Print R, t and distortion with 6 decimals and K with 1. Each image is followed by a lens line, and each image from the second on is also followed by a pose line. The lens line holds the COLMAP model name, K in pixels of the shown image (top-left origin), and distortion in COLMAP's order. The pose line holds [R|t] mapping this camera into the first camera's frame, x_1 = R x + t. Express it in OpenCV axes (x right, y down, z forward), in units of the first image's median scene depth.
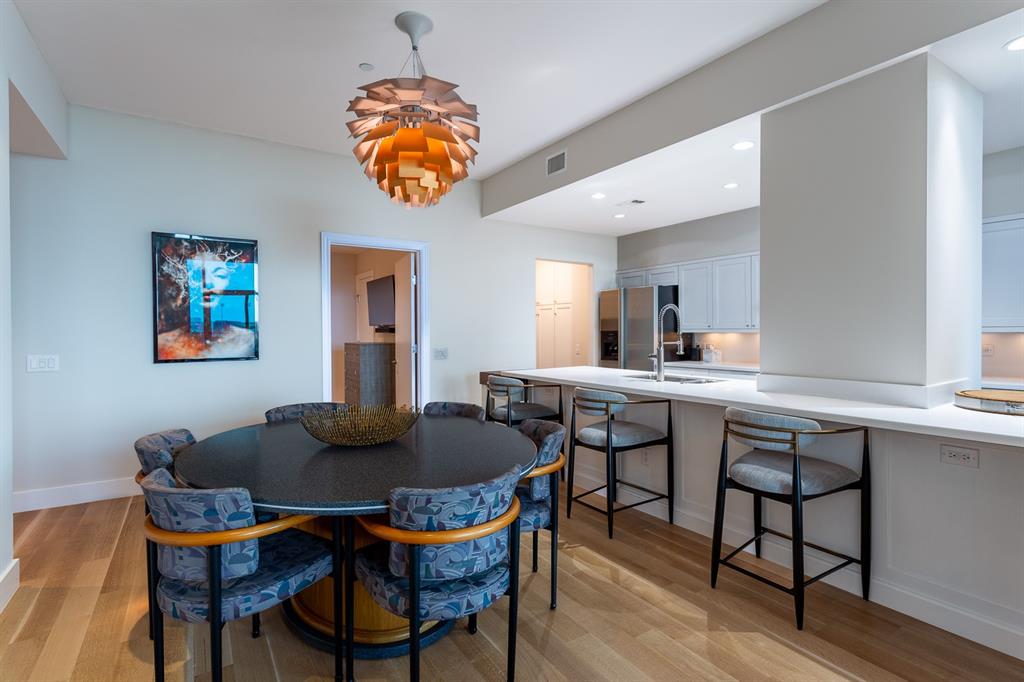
lens RADIAL K [[502.2, 0, 517.3], [0, 502.2, 346.4], [0, 0, 1]] dist [0.002633, 0.001558]
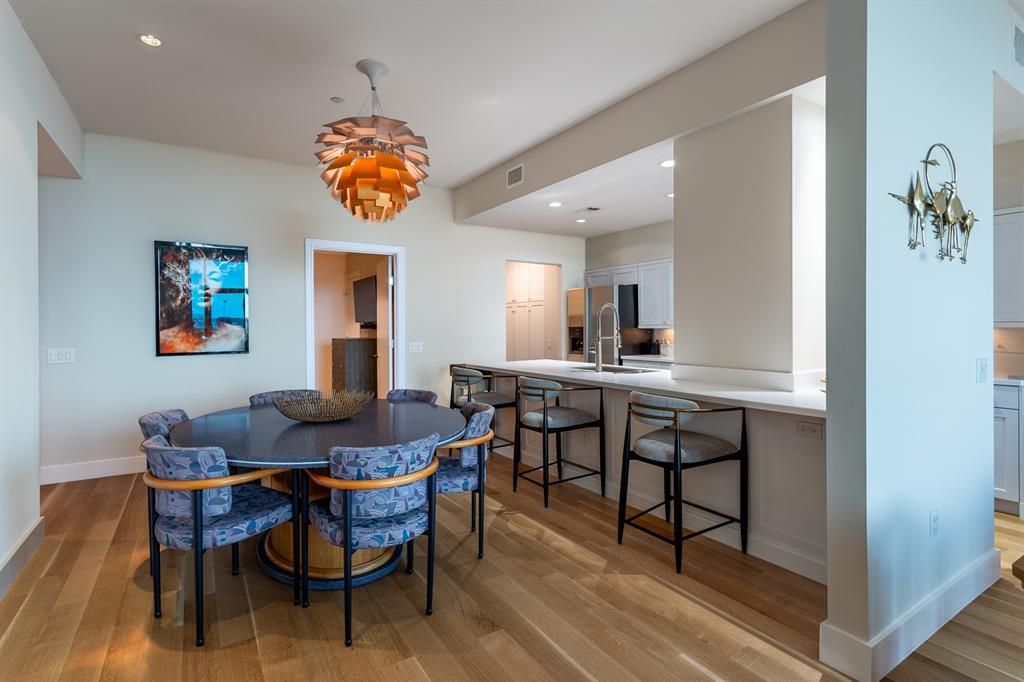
lens RADIAL K [[502.2, 0, 507.8], [0, 502.2, 338.4], [0, 0, 1]] dist [0.002633, 0.001558]
pose [[0.999813, -0.001372, -0.019273, 0.144595], [0.001236, 0.999974, -0.007055, 0.003808], [0.019282, 0.007030, 0.999789, -0.187023]]
